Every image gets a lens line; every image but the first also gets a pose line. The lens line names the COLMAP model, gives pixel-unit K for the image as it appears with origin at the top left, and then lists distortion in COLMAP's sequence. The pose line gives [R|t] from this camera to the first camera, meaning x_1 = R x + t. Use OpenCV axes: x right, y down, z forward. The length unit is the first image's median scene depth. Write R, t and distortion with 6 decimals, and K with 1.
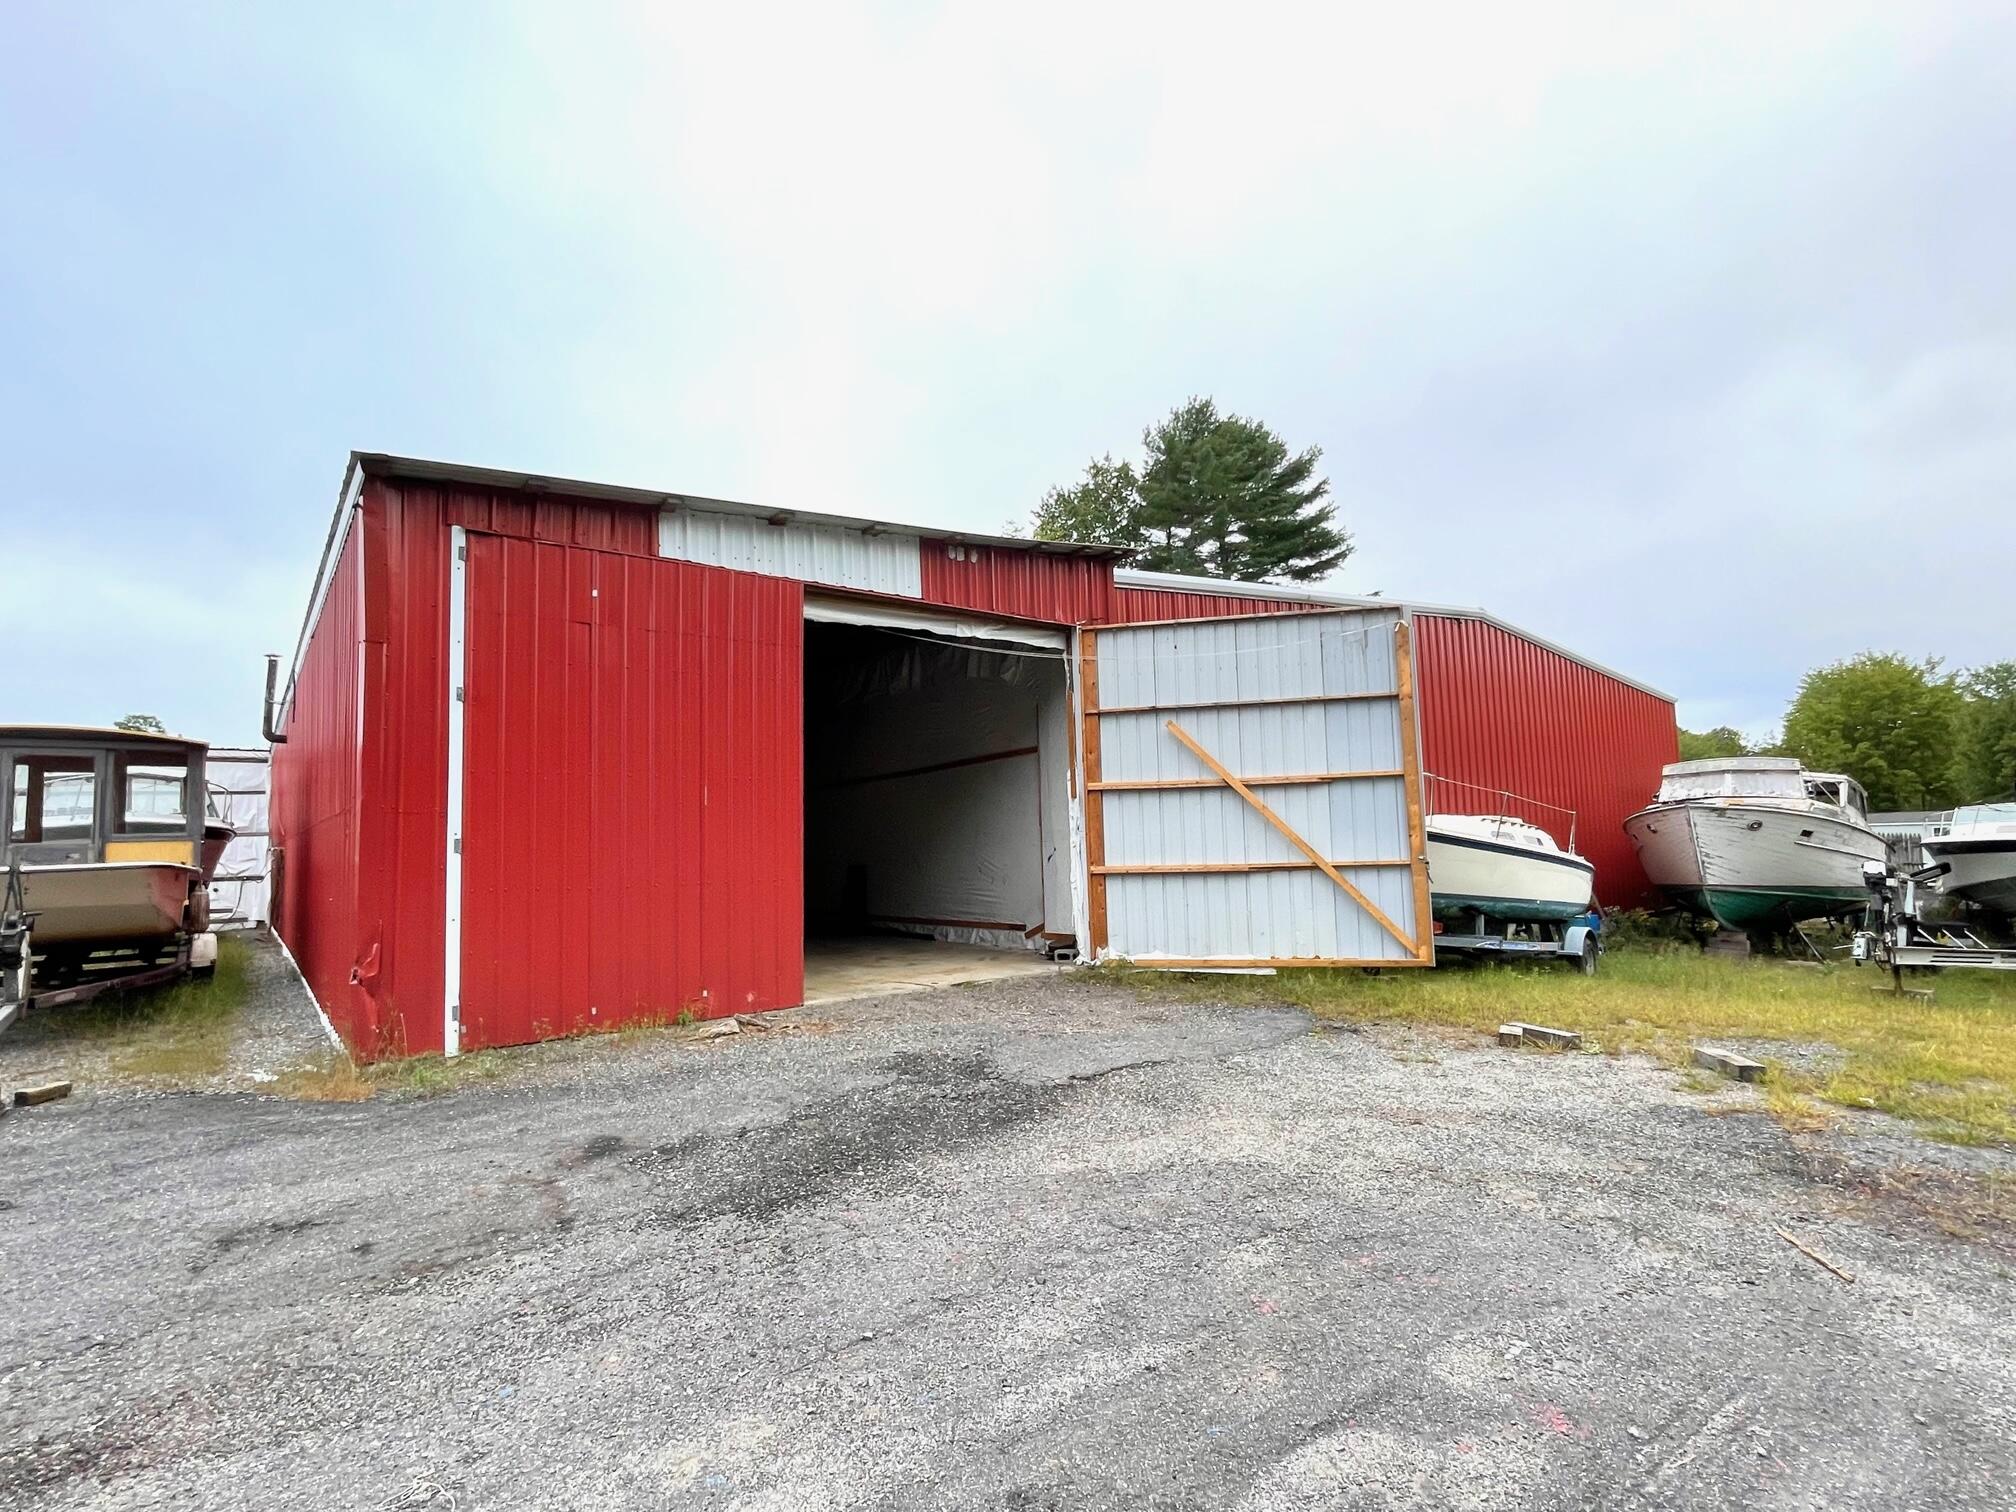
lens RADIAL K [[936.5, 0, 979.0], [0, 936.5, 792.5], [0, 0, 1]] dist [-0.002875, -0.001477]
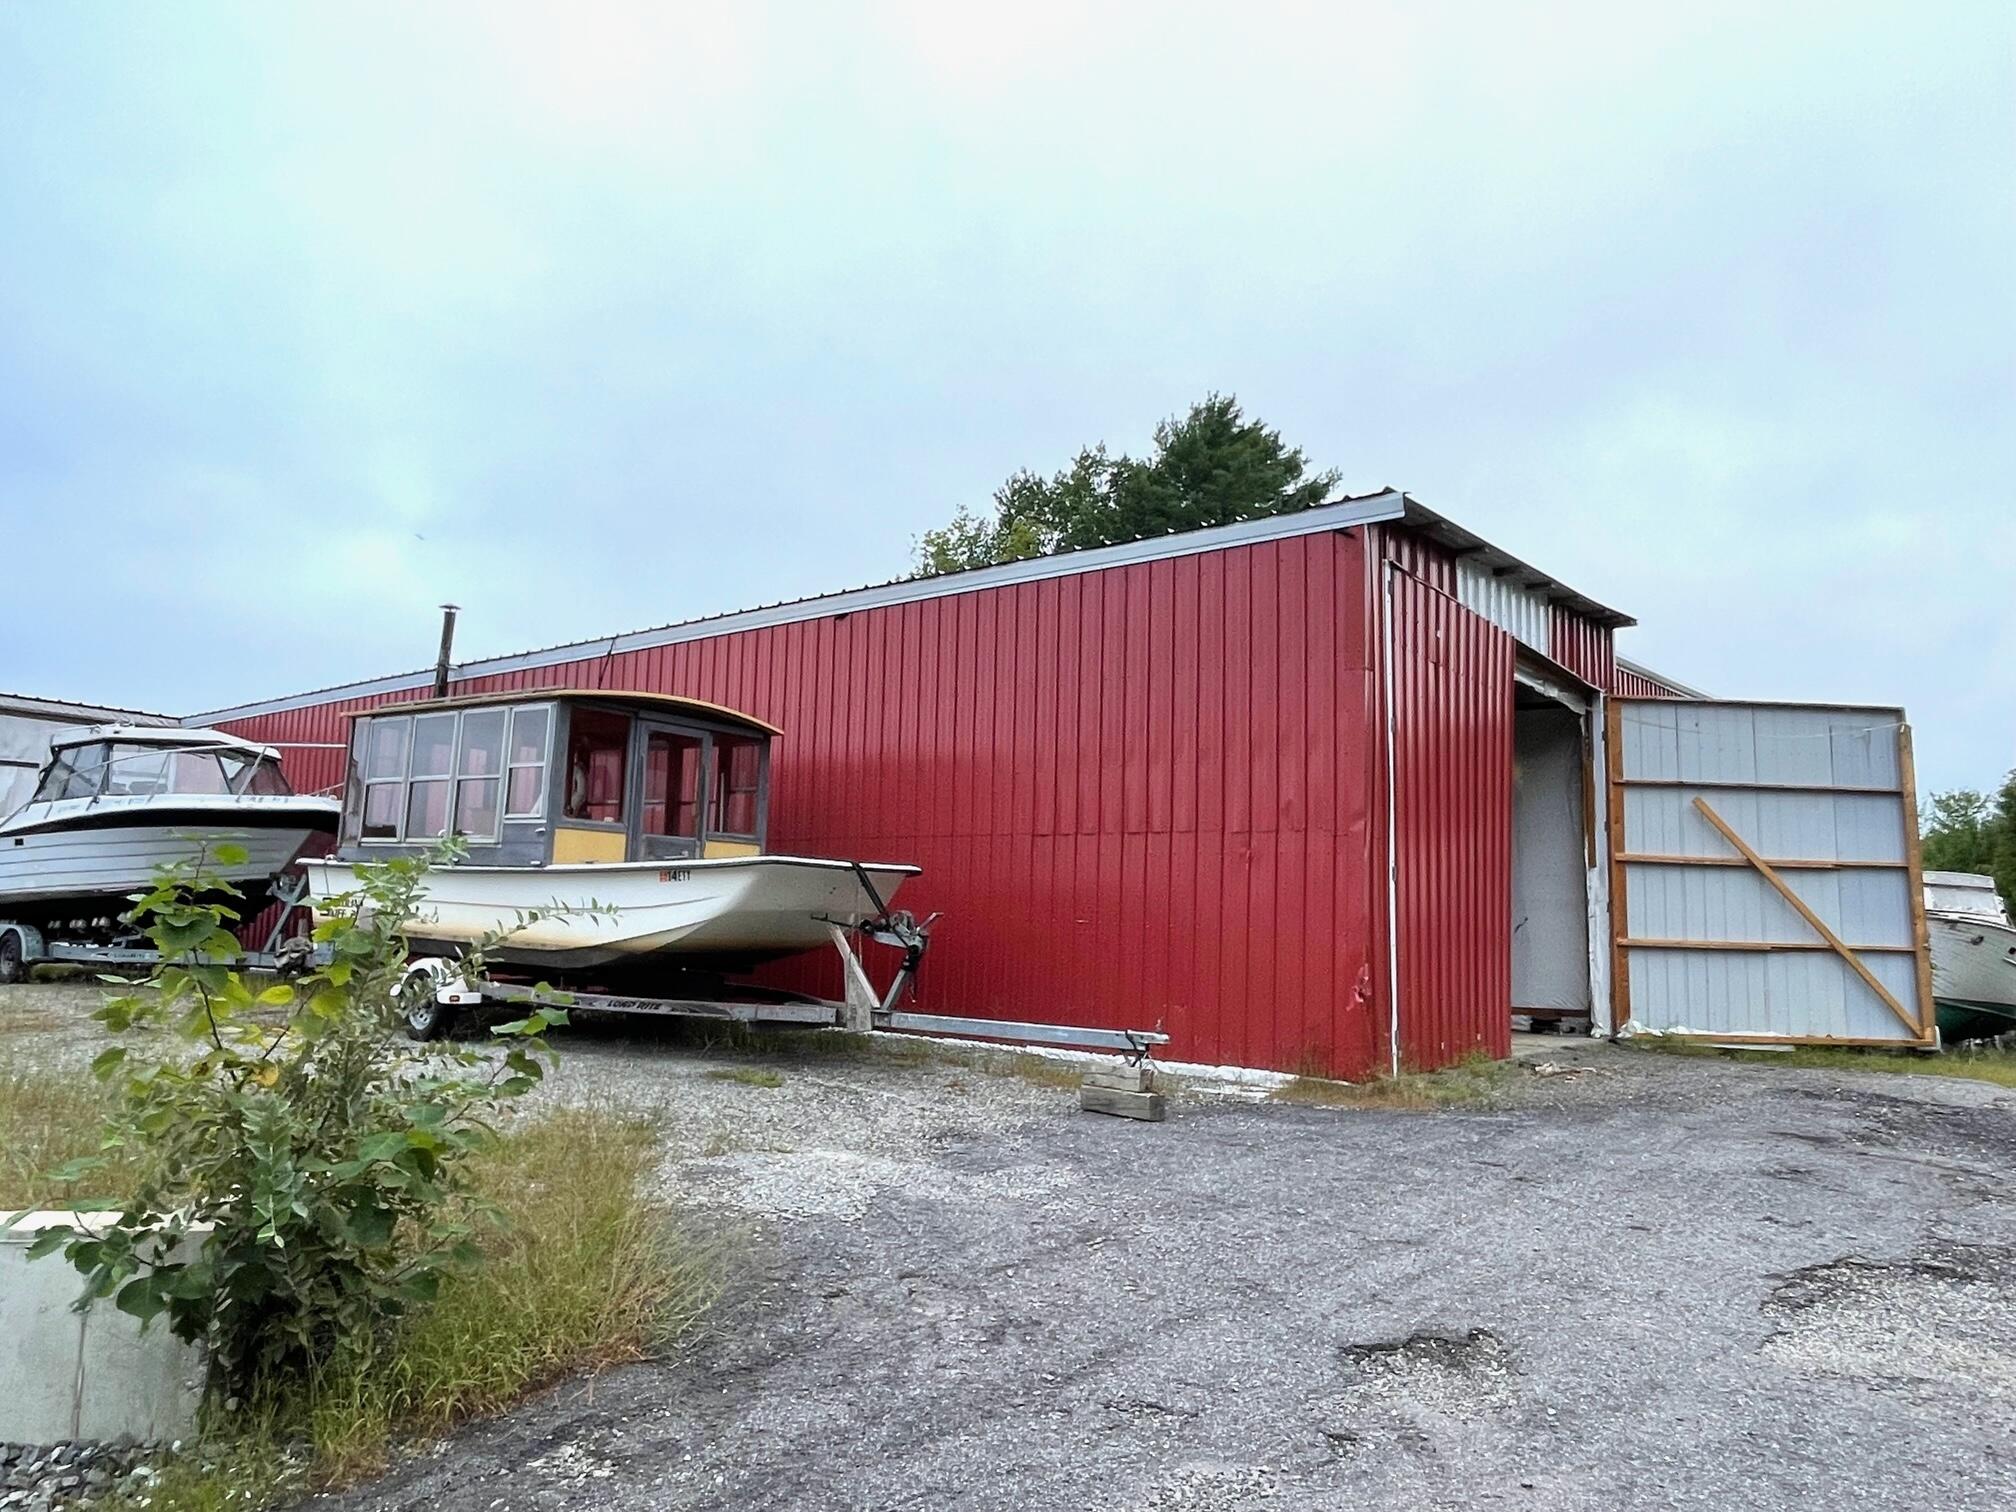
lens RADIAL K [[1290.8, 0, 1005.9], [0, 1290.8, 775.2], [0, 0, 1]] dist [-0.016415, -0.001121]
pose [[0.966928, 0.086558, 0.239912, -0.848967], [-0.070078, 0.994611, -0.076410, 0.057758], [-0.245233, 0.057071, 0.967783, -0.164898]]
